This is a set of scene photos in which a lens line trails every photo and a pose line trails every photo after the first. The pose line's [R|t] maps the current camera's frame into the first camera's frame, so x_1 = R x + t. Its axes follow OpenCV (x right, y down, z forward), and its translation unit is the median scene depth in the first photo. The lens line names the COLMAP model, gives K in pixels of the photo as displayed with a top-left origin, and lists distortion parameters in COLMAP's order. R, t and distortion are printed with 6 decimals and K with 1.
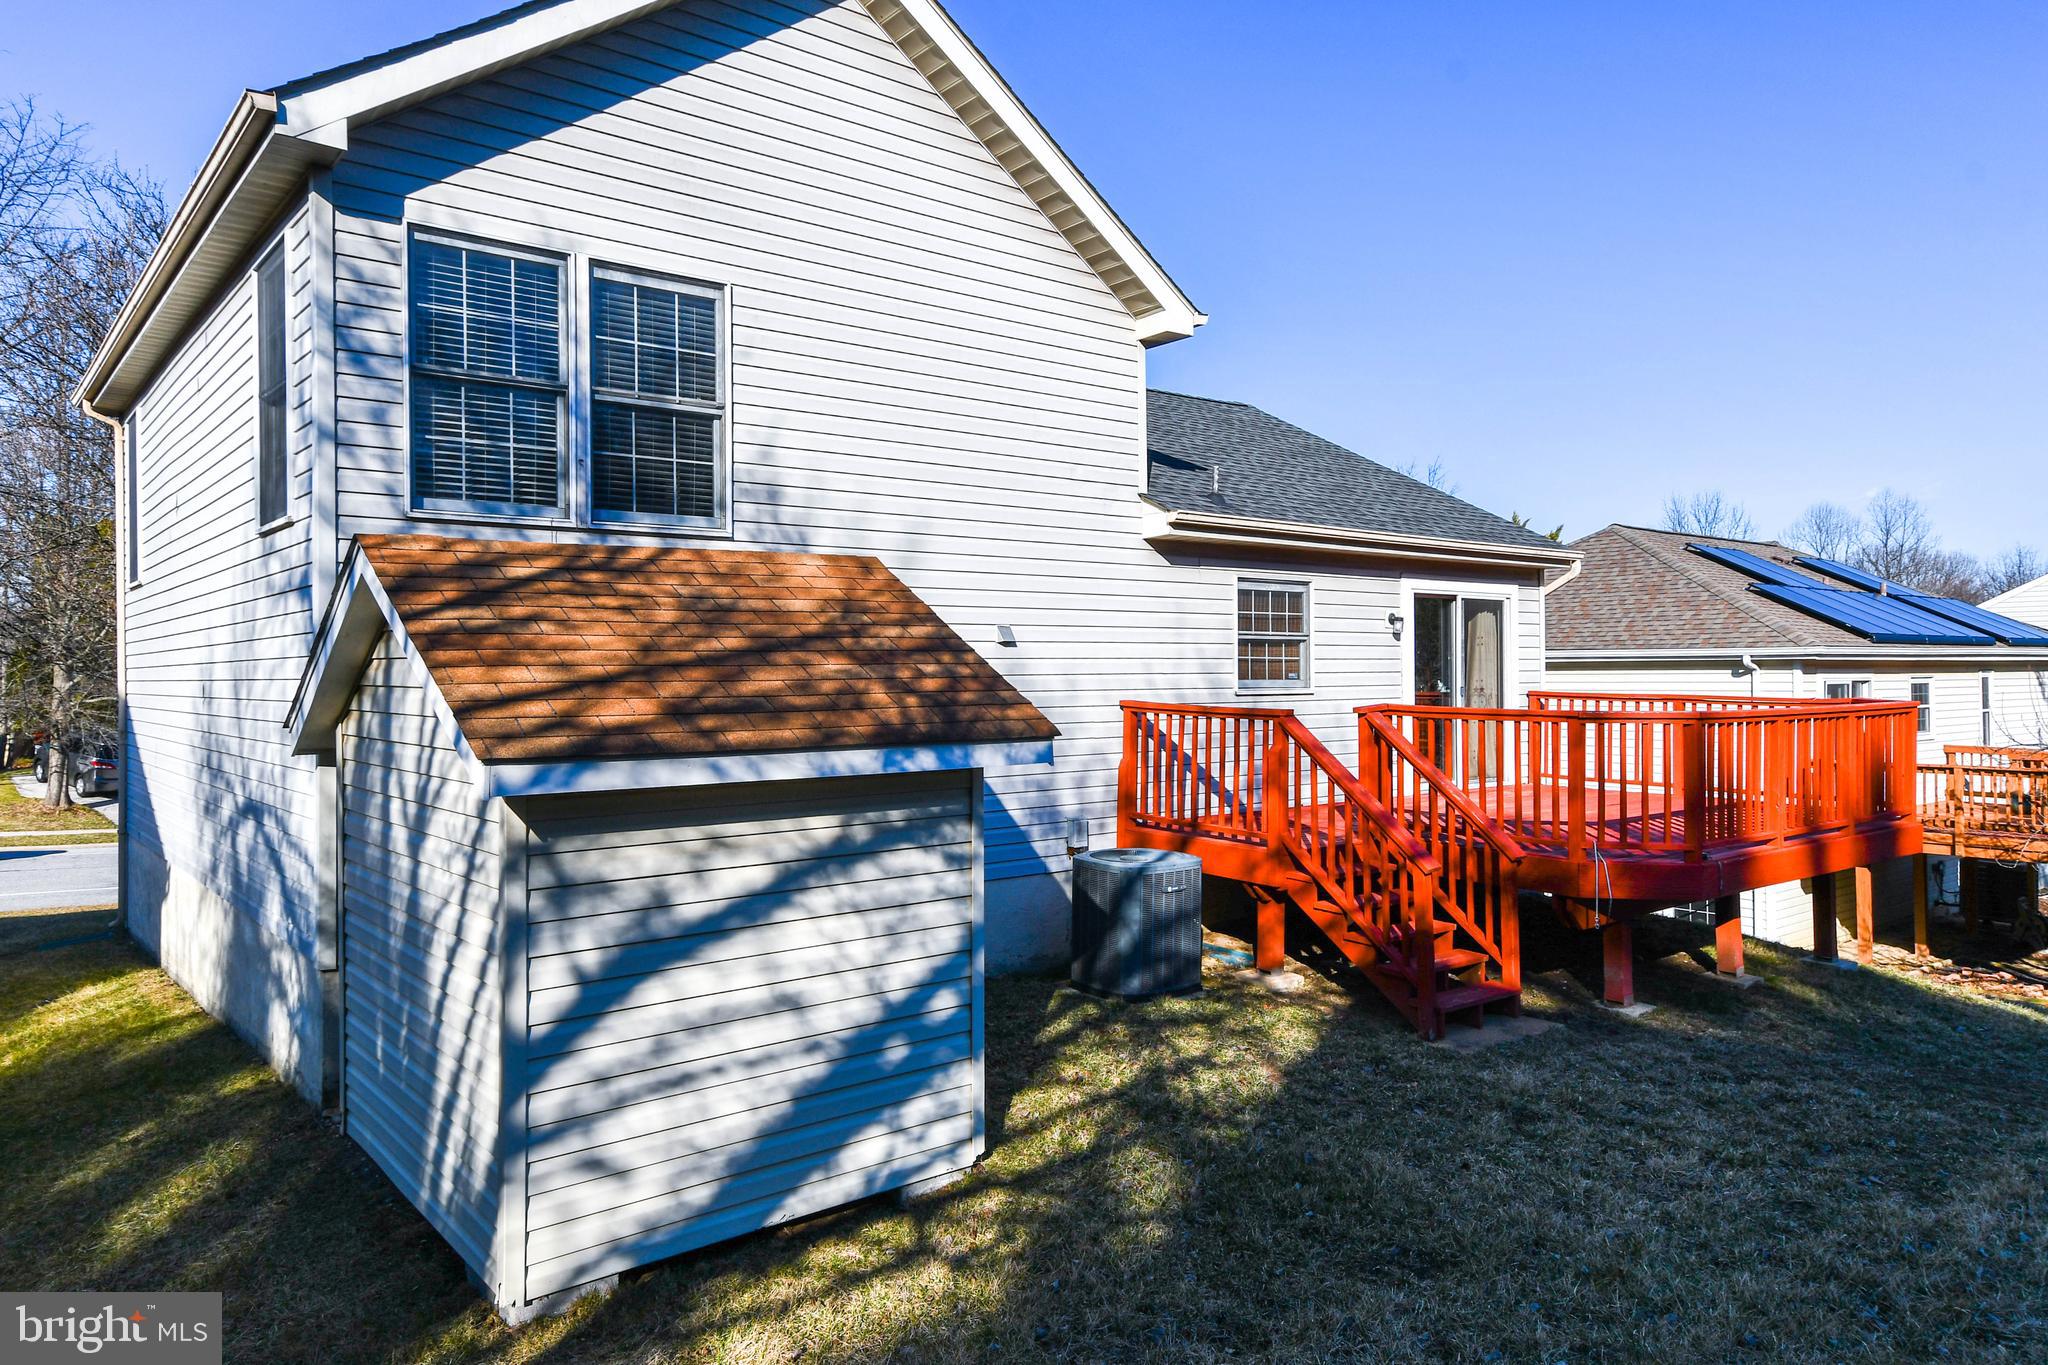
lens RADIAL K [[1322.8, 0, 1040.6], [0, 1322.8, 689.1], [0, 0, 1]] dist [0.005011, 0.027312]
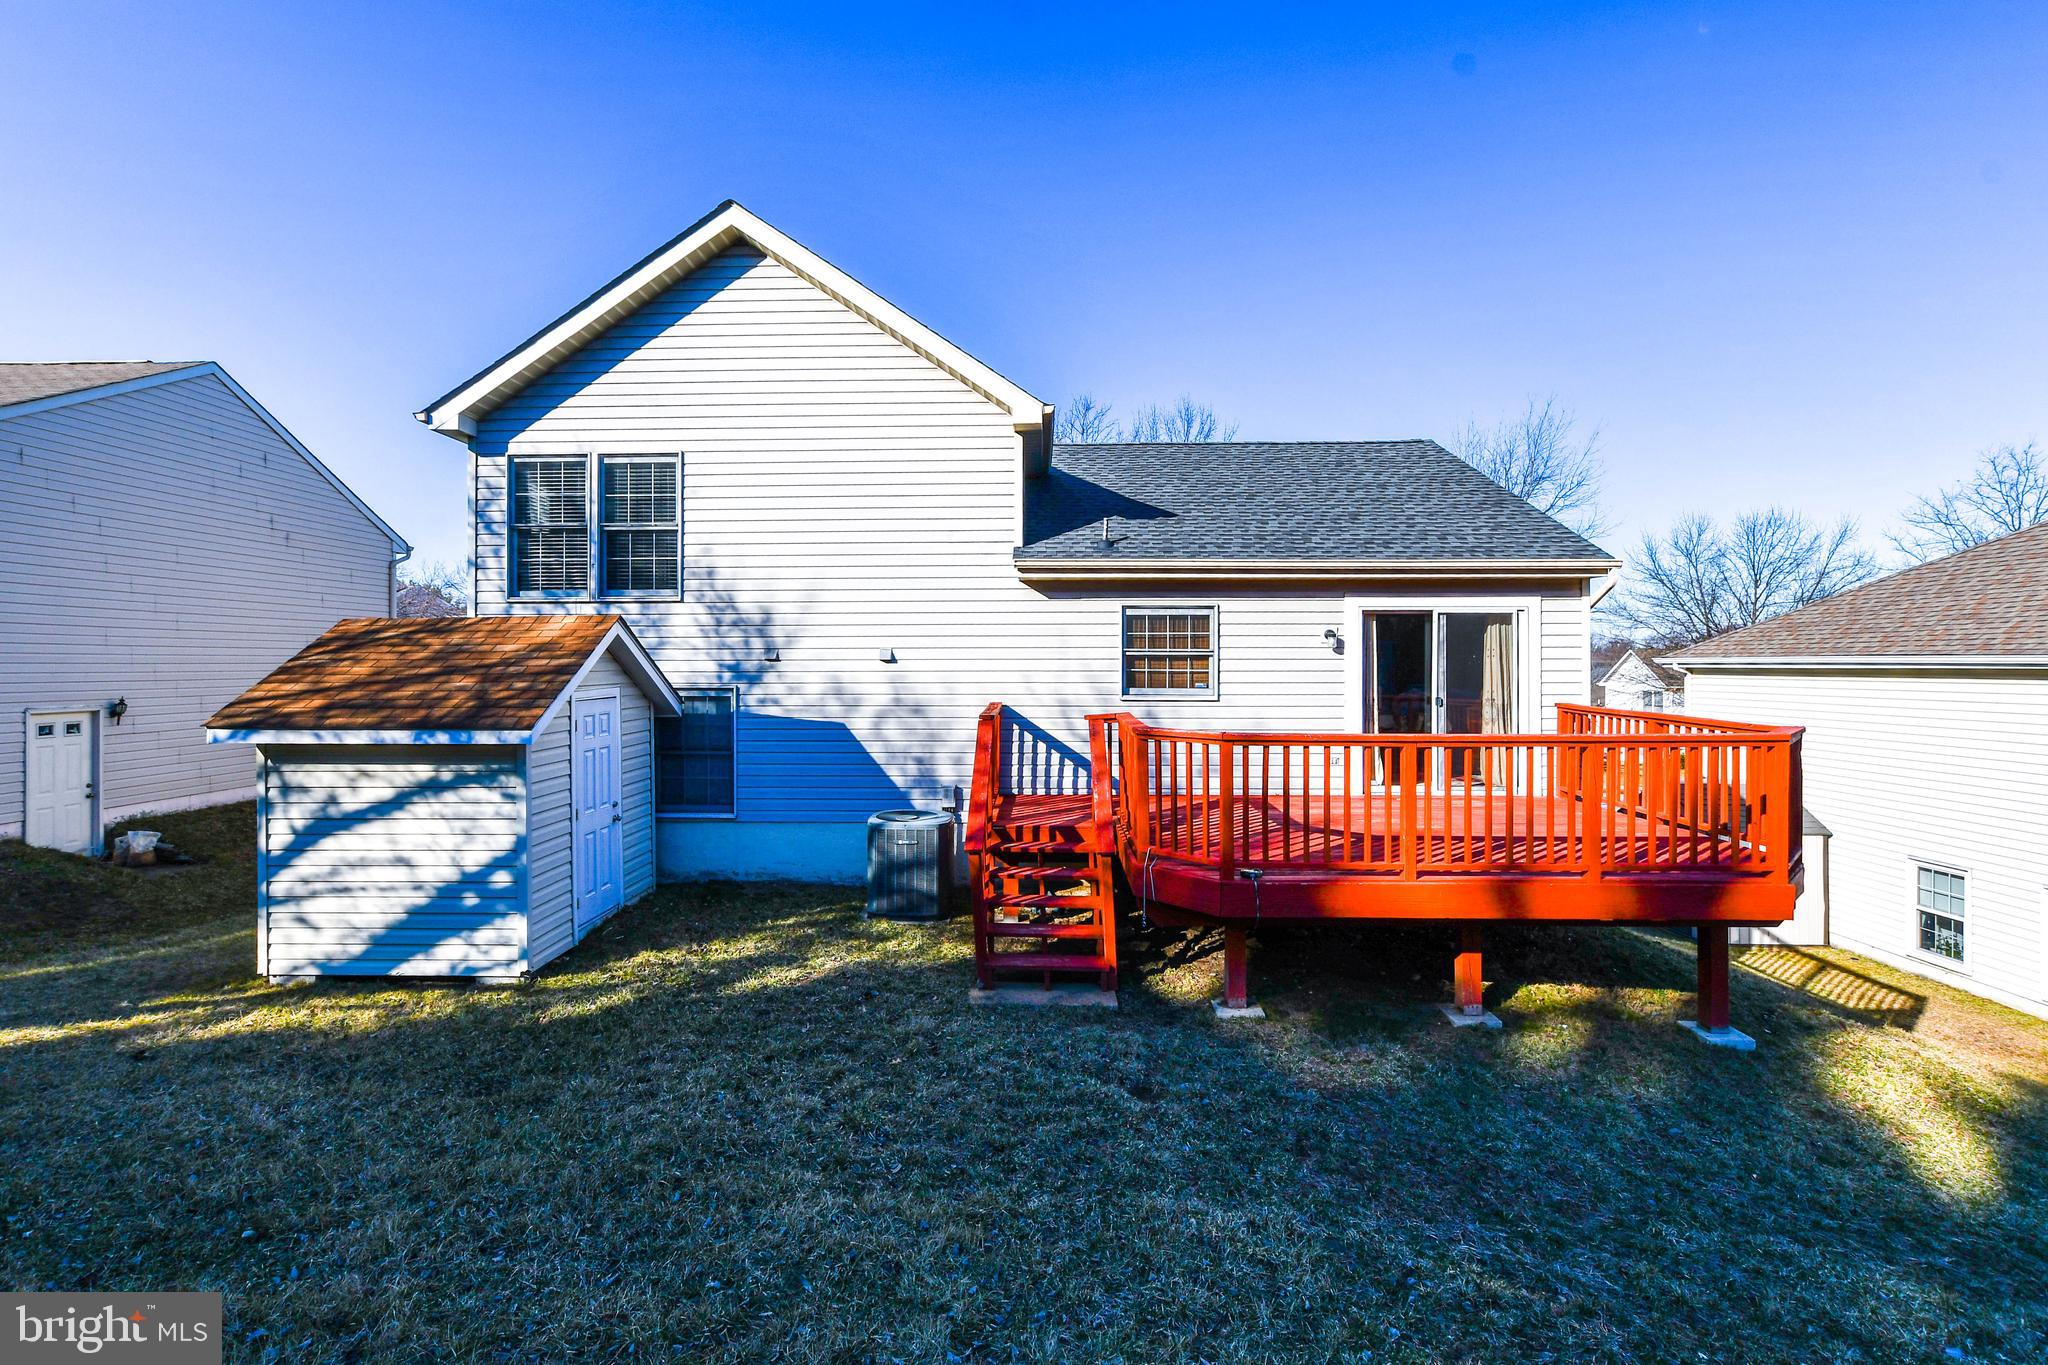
lens RADIAL K [[944.3, 0, 1032.5], [0, 944.3, 686.0], [0, 0, 1]] dist [-0.012232, 0.003871]
pose [[0.764800, 0.019790, -0.643964, 1.096399], [-0.012624, 0.999797, 0.015733, -0.037561], [0.644144, -0.003903, 0.764894, 0.446272]]
